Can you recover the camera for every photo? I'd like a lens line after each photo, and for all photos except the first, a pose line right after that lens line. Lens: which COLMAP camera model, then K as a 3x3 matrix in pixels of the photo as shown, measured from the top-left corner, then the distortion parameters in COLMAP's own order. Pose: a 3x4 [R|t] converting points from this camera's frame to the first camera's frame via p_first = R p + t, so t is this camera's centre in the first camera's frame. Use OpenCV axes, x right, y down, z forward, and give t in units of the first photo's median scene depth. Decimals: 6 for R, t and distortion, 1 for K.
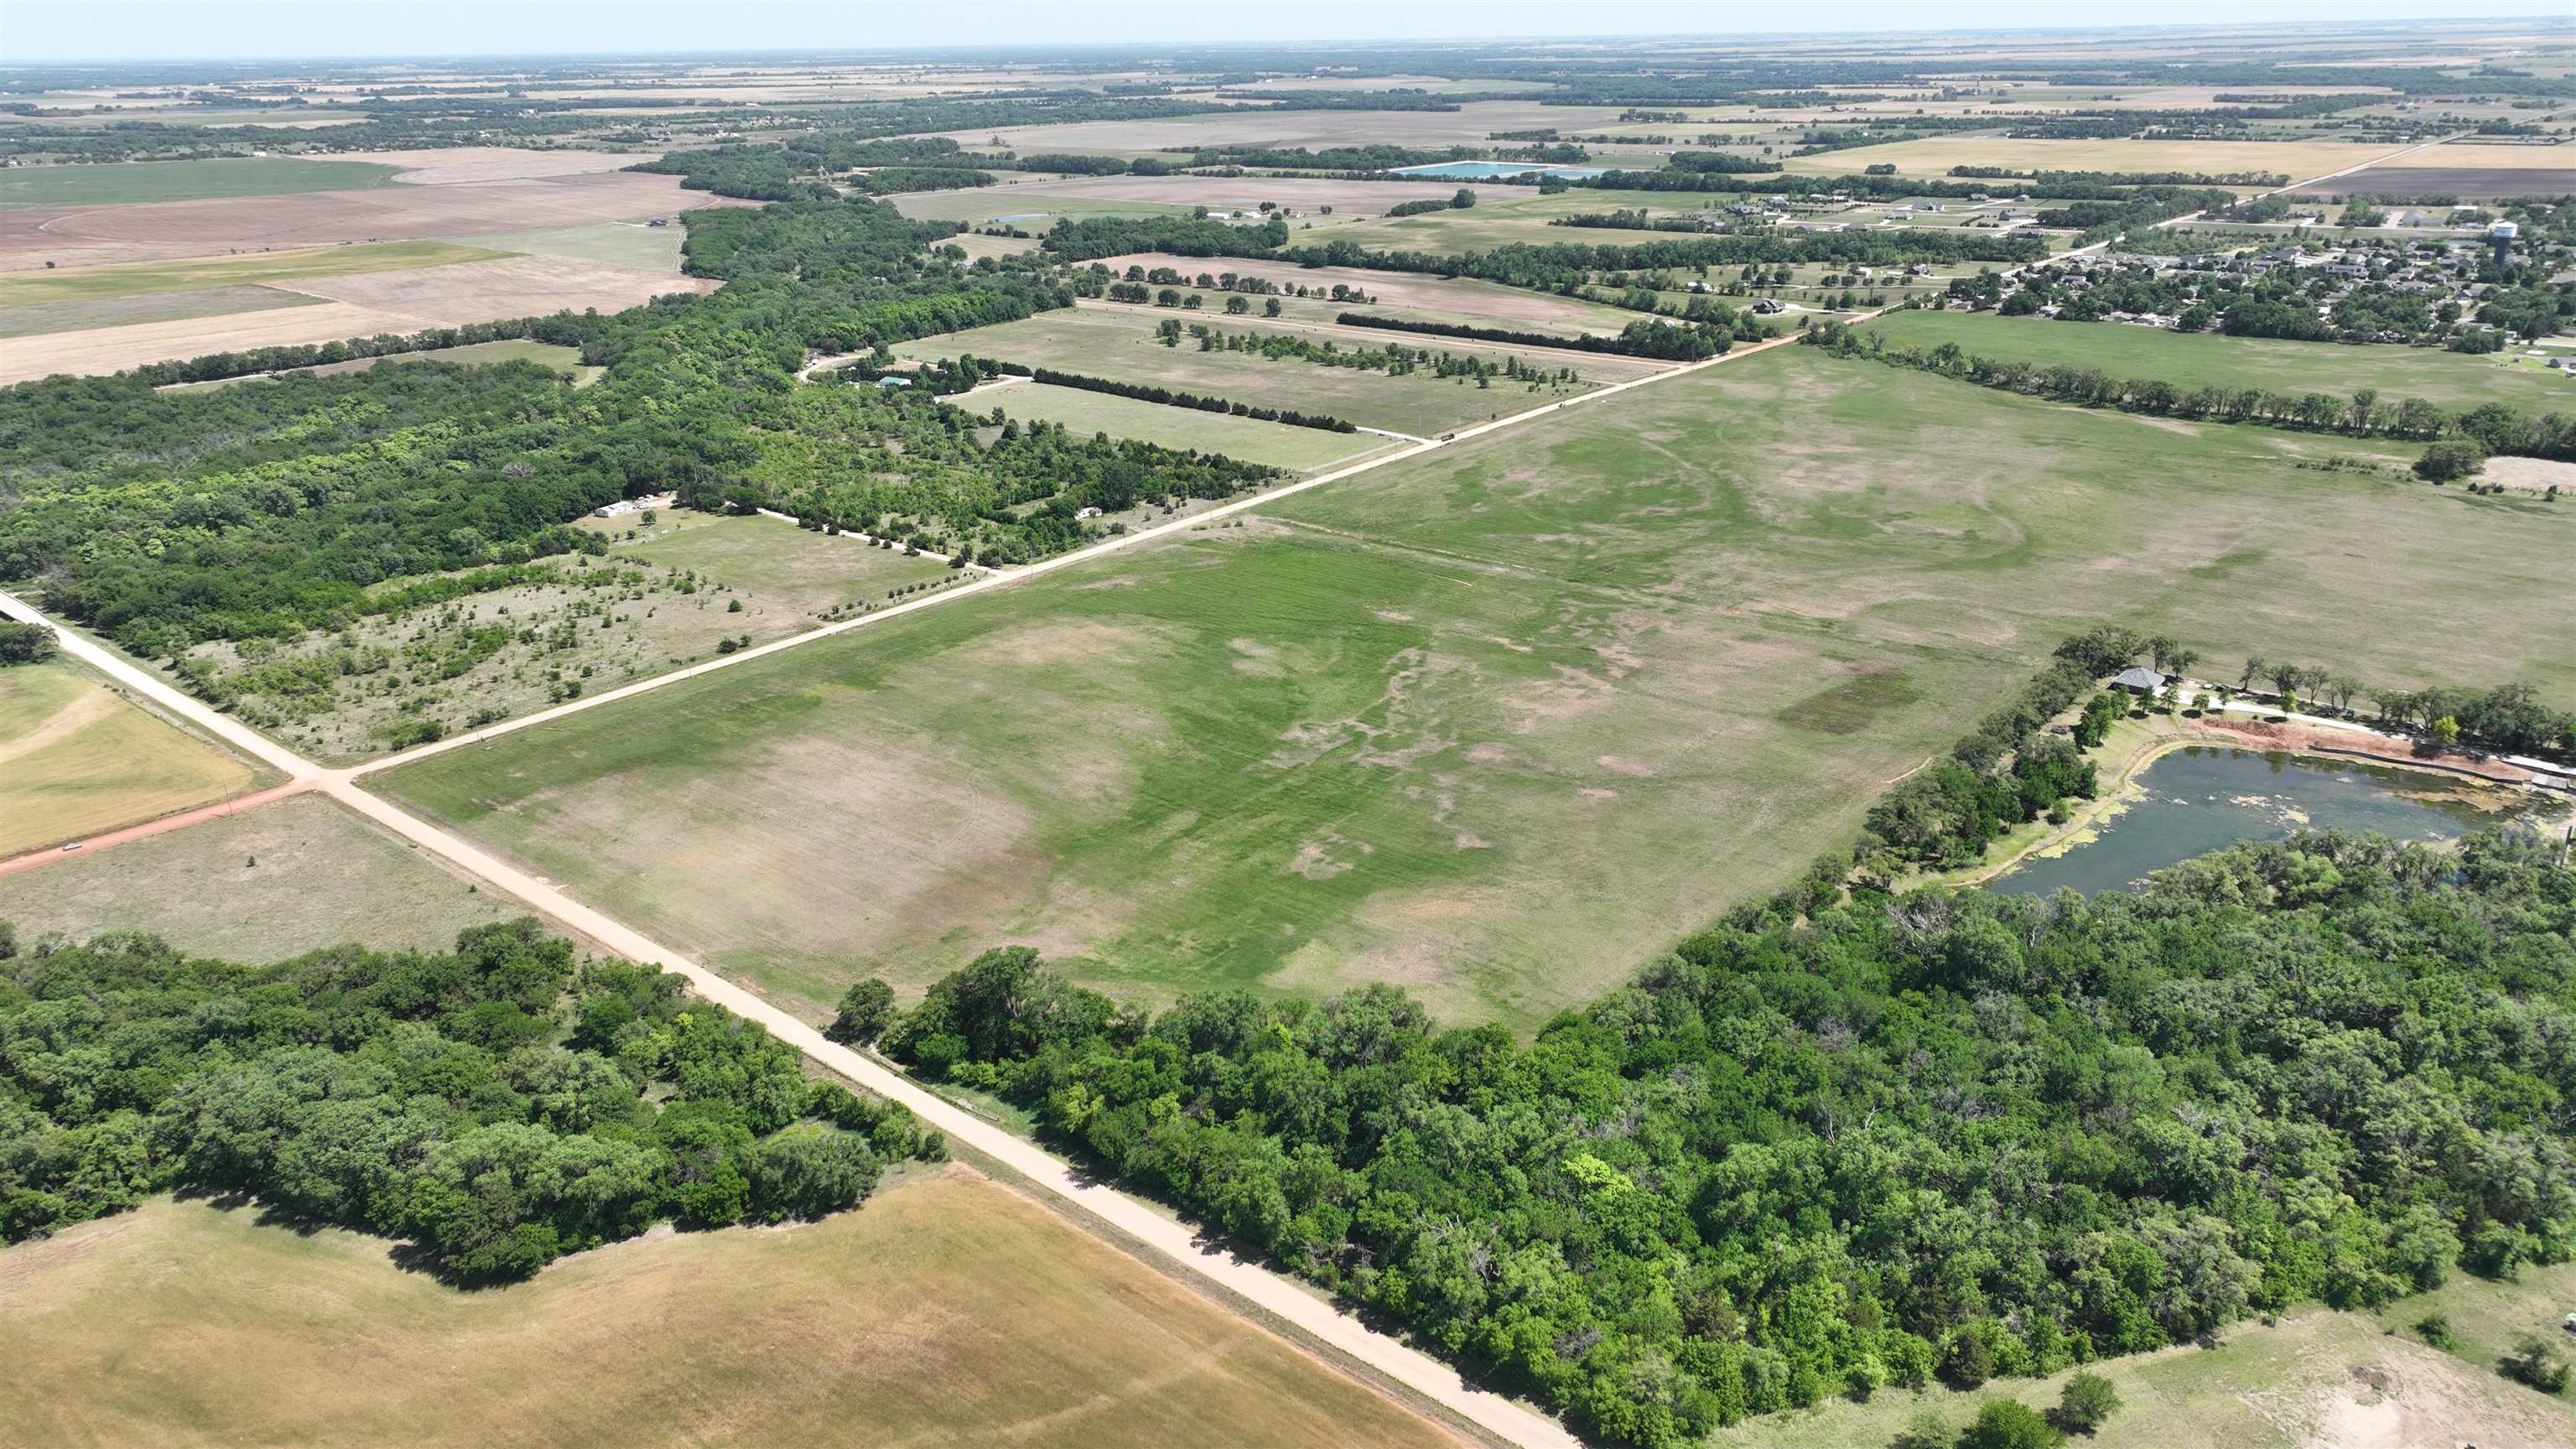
lens RADIAL K [[1807.5, 0, 1297.6], [0, 1807.5, 719.1], [0, 0, 1]] dist [0.000189, 0.015630]
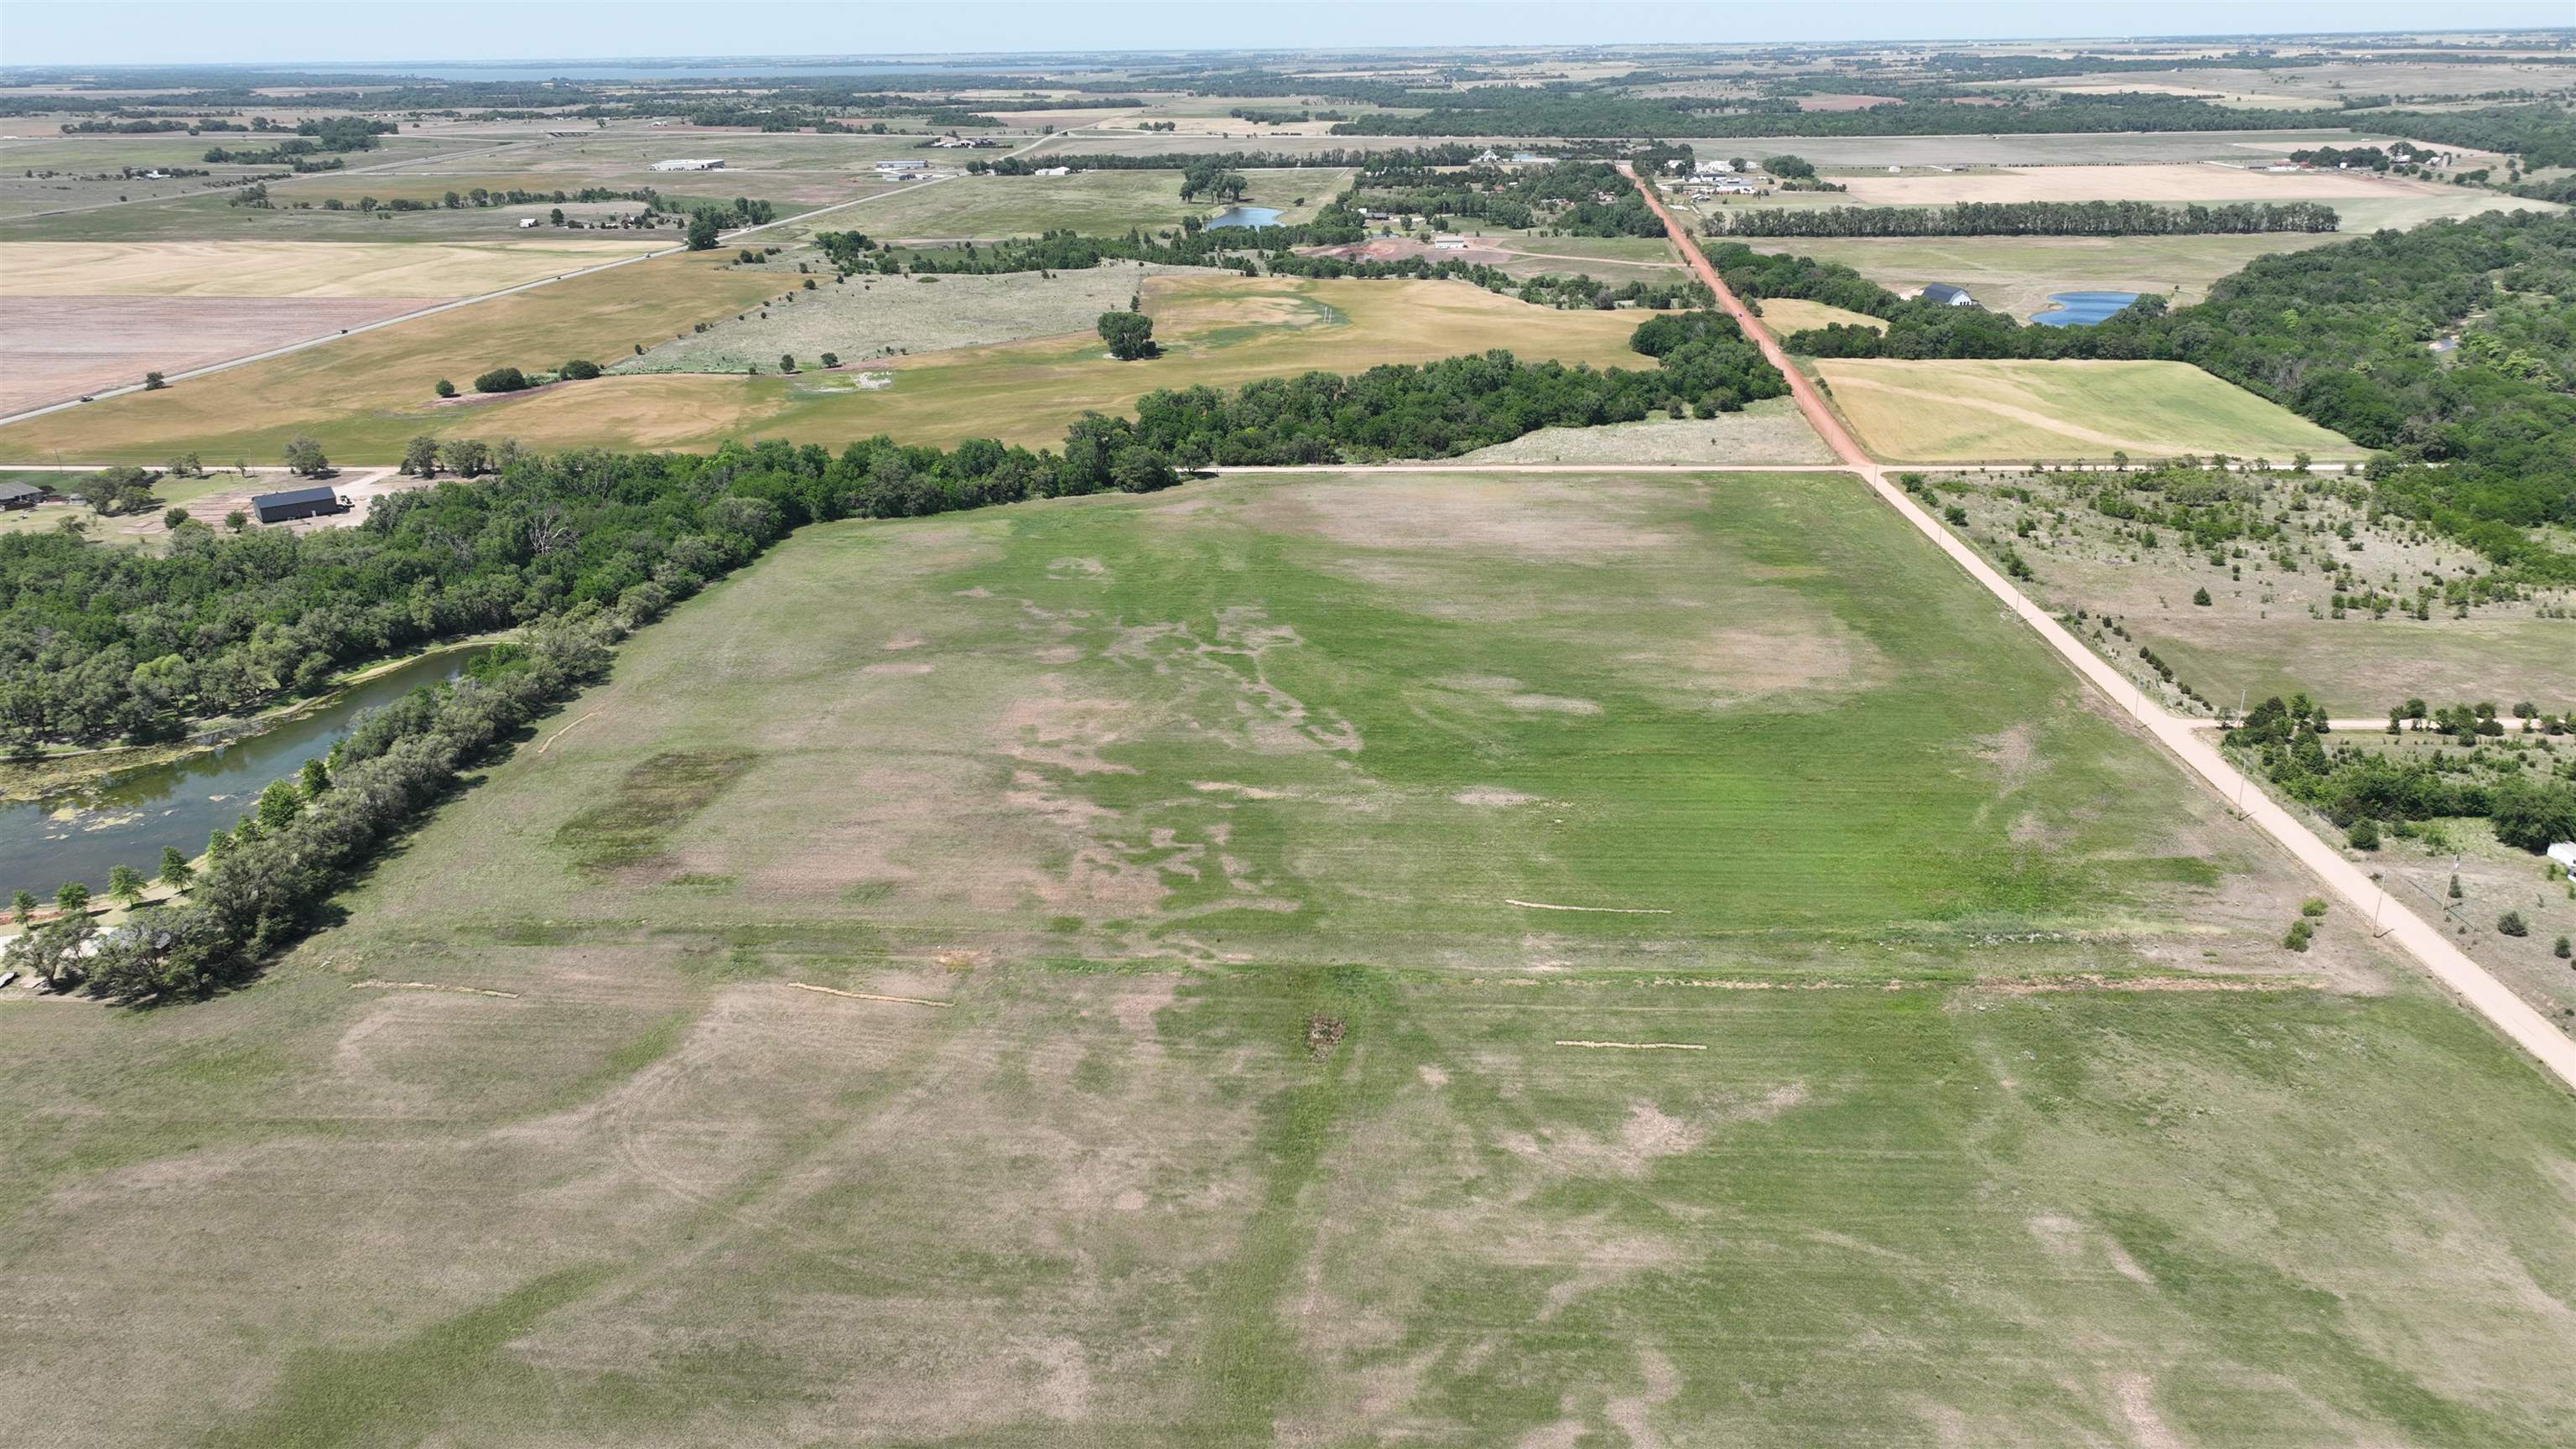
lens RADIAL K [[1807.5, 0, 1299.0], [0, 1807.5, 736.4], [0, 0, 1]] dist [0.000189, 0.015630]
pose [[-0.780718, 0.250822, -0.572335, 0.463636], [-0.197956, 0.769461, 0.607242, -0.445913], [0.592700, 0.587382, -0.551080, 1.390349]]
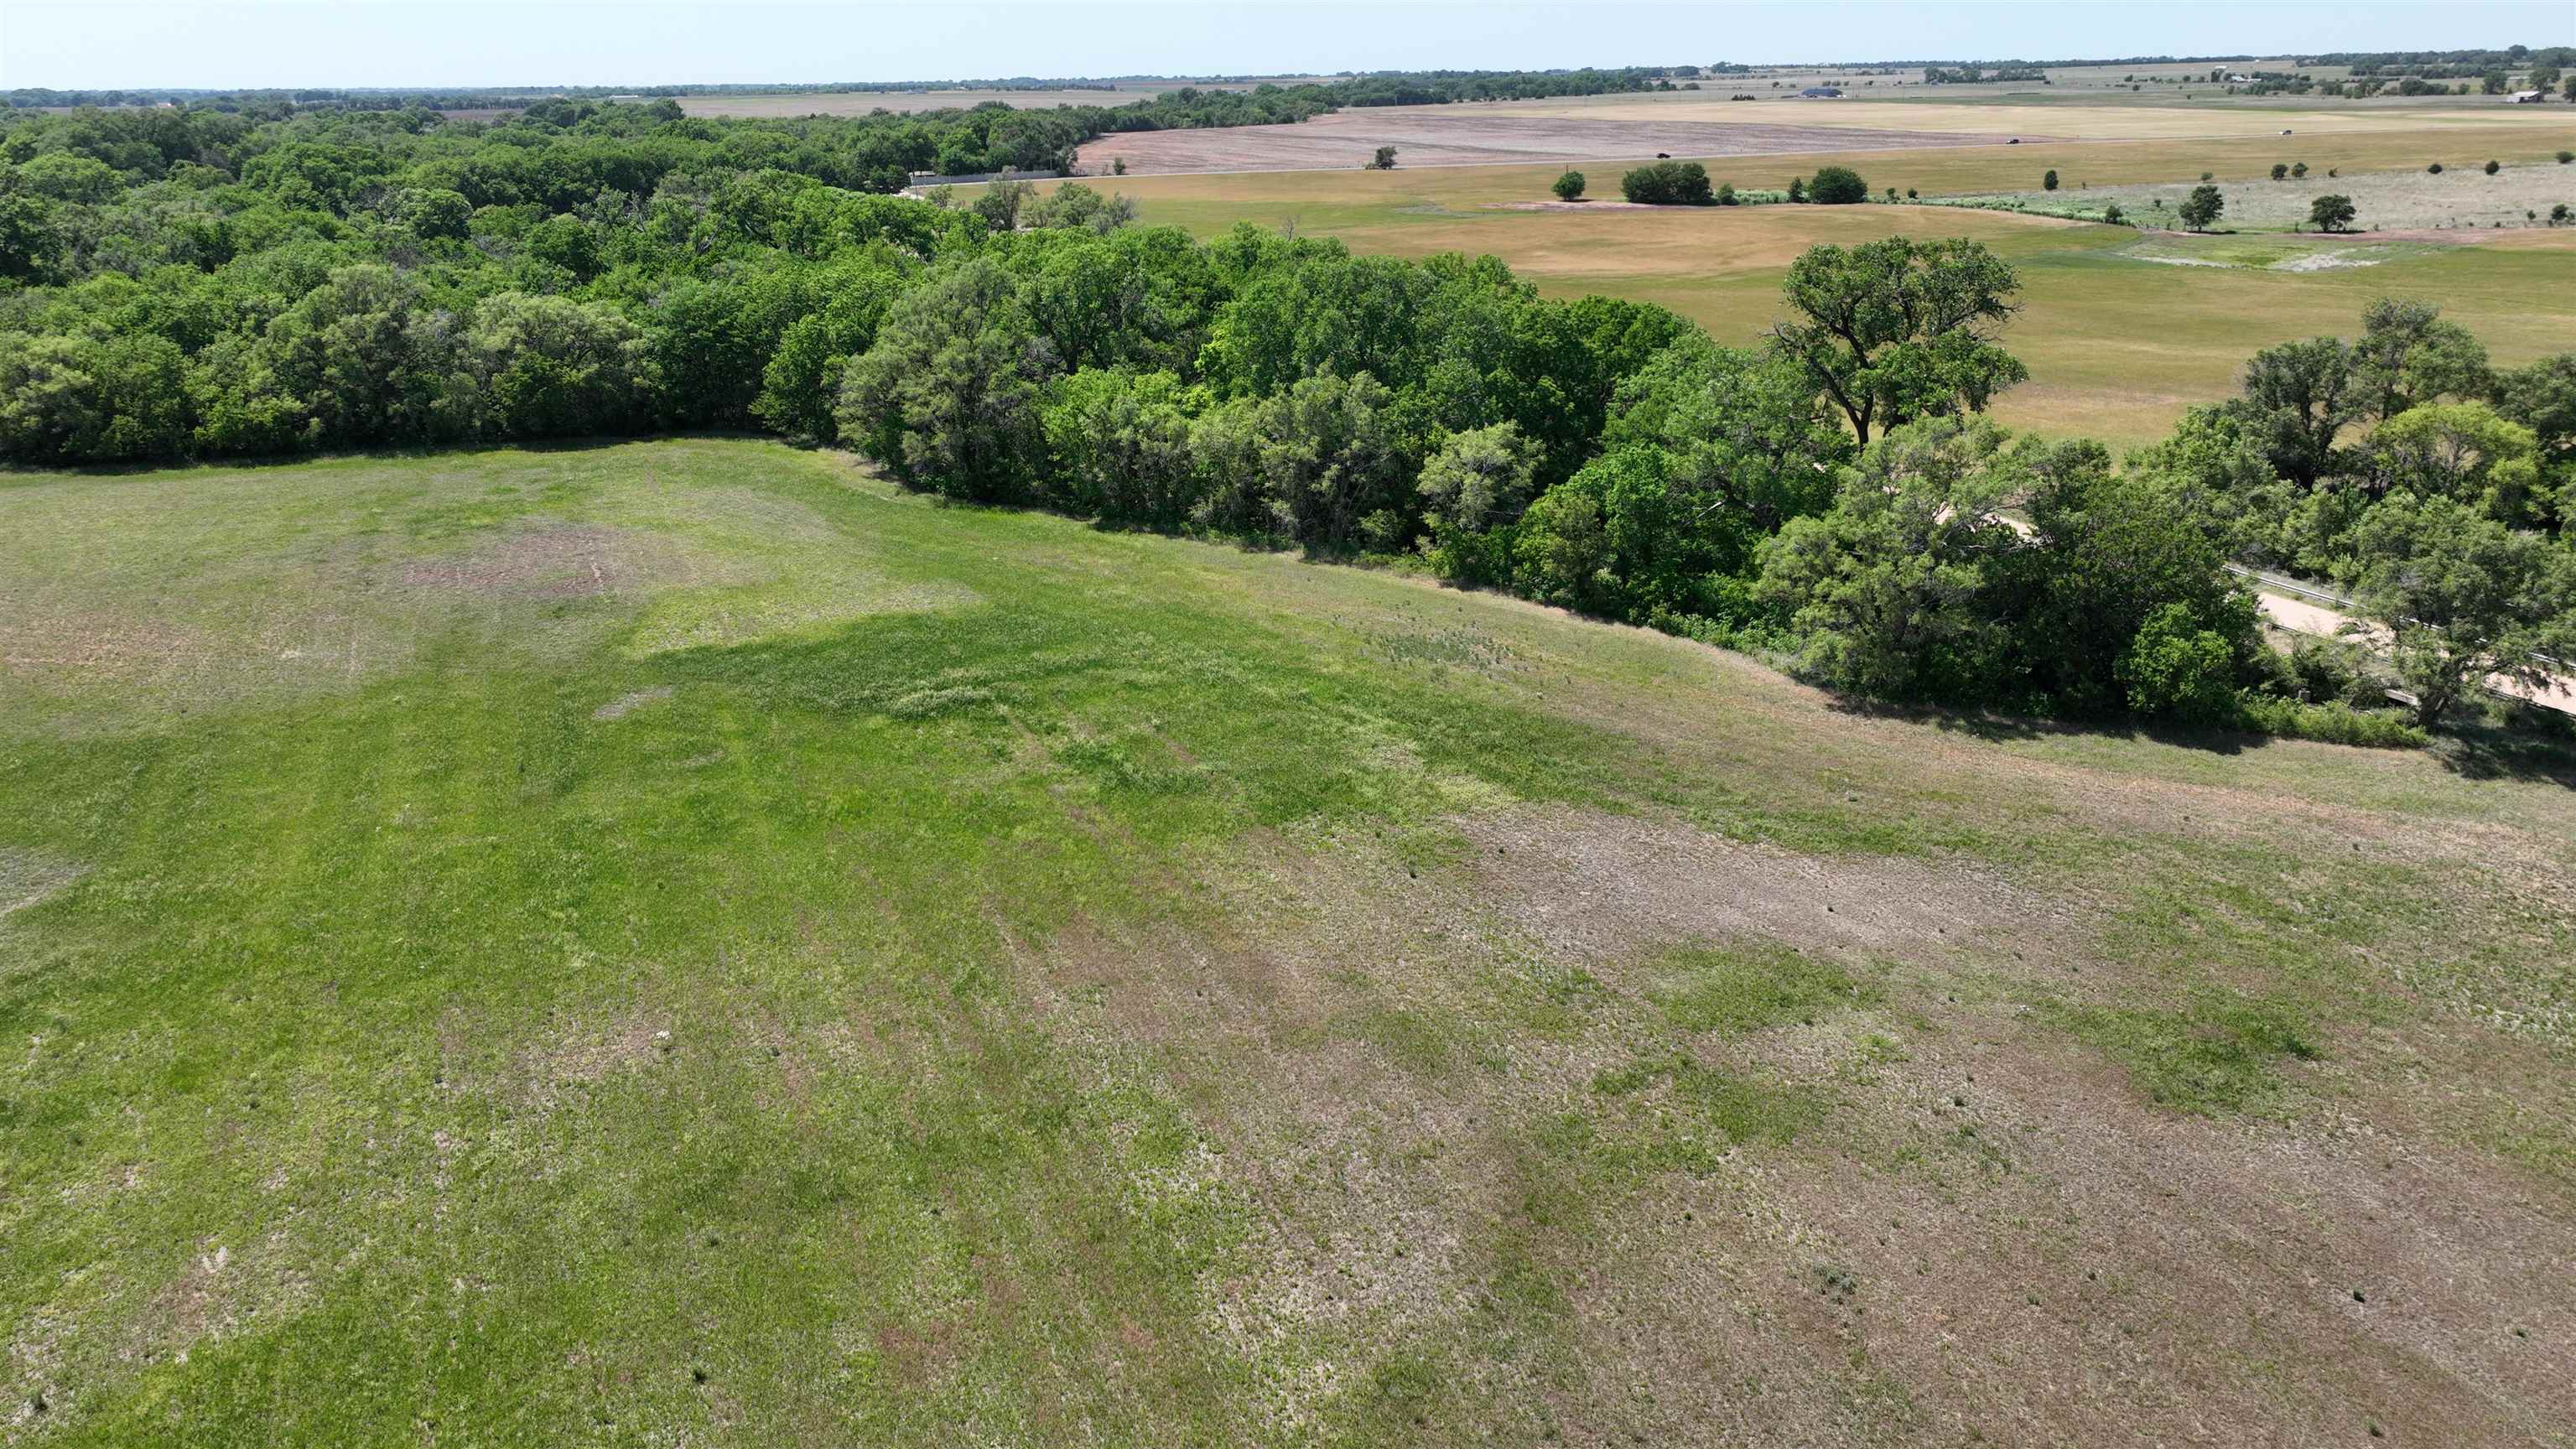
lens RADIAL K [[1807.5, 0, 1295.6], [0, 1807.5, 731.3], [0, 0, 1]] dist [0.000189, 0.015630]
pose [[-0.889608, -0.127529, 0.438560, -0.132437], [0.190226, 0.769517, 0.609638, -0.005745], [-0.415225, 0.625764, -0.660308, 0.803152]]
